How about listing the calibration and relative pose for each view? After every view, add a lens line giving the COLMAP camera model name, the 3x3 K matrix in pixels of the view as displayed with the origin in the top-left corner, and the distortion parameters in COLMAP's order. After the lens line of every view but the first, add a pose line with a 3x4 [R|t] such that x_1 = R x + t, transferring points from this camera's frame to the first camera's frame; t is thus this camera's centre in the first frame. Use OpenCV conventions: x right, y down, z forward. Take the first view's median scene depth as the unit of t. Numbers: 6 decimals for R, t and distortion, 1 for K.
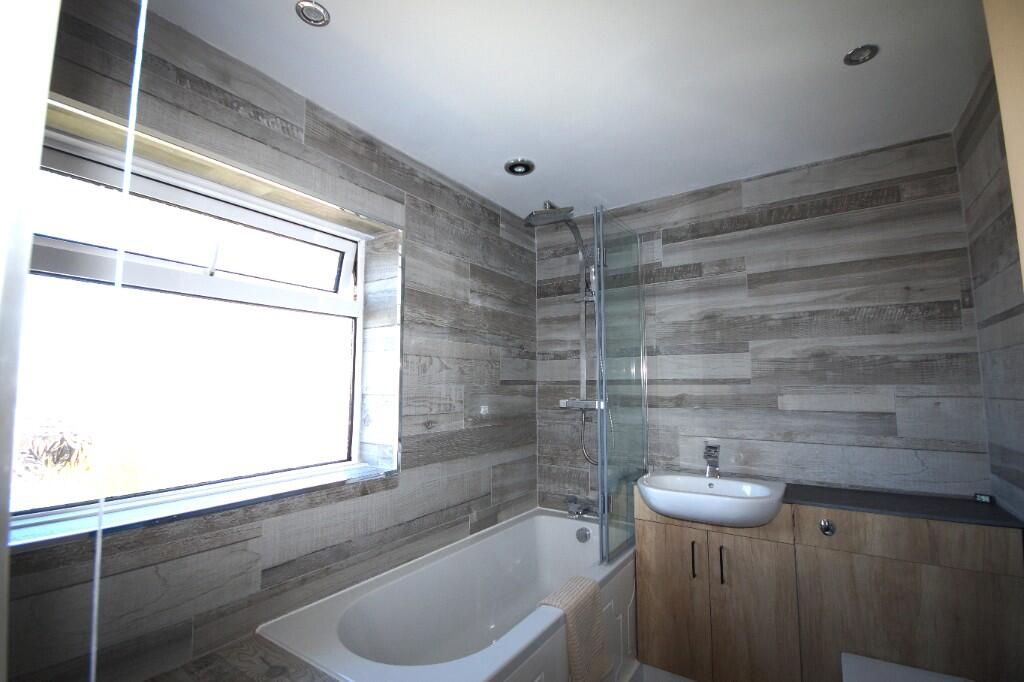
lens RADIAL K [[456.4, 0, 507.5], [0, 456.4, 341.3], [0, 0, 1]] dist [0.009964, -0.007352]
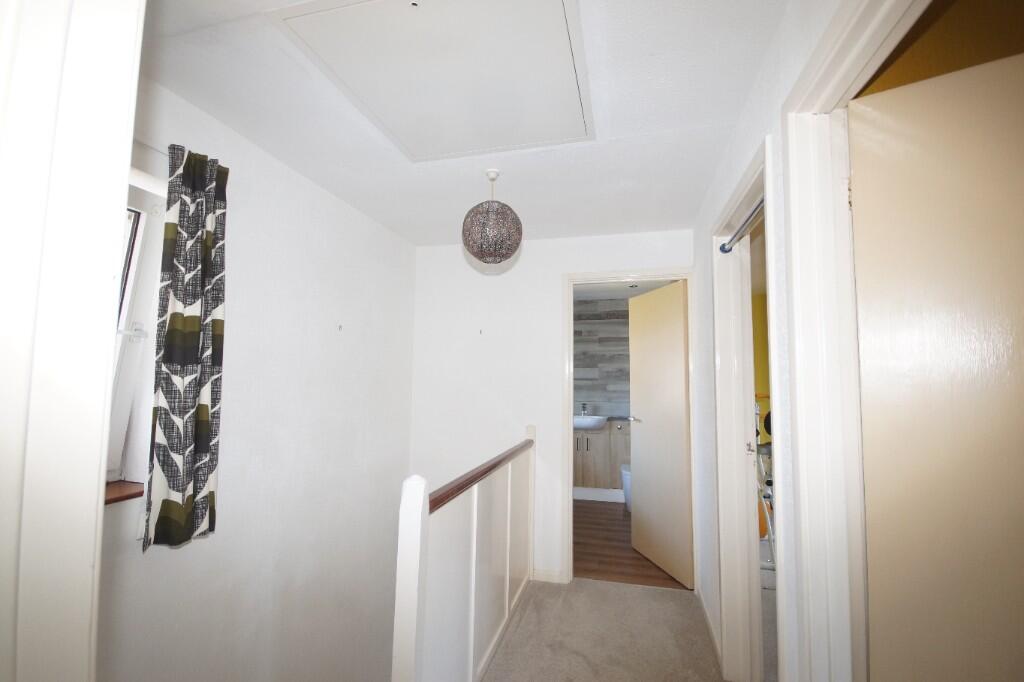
lens RADIAL K [[456.4, 0, 511.4], [0, 456.4, 343.9], [0, 0, 1]] dist [0.009964, -0.007352]
pose [[0.939498, 0.038534, 0.340379, -0.866967], [-0.045516, 0.998885, 0.012547, -0.131374], [-0.339516, -0.027280, 0.940205, -1.338905]]
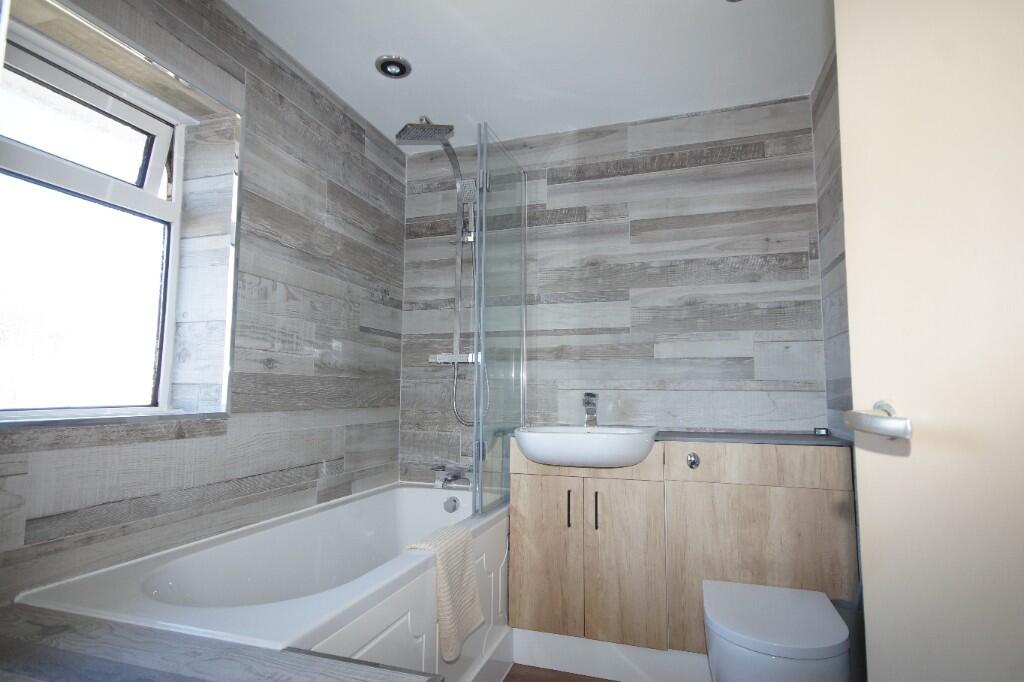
lens RADIAL K [[543.2, 0, 509.2], [0, 543.2, 342.6], [0, 0, 1]] dist [0.021973, -0.004565]
pose [[0.961211, 0.033048, 0.273828, -0.029588], [-0.033983, 0.999422, -0.001332, 0.131767], [-0.273713, -0.008025, 0.961778, -0.042291]]
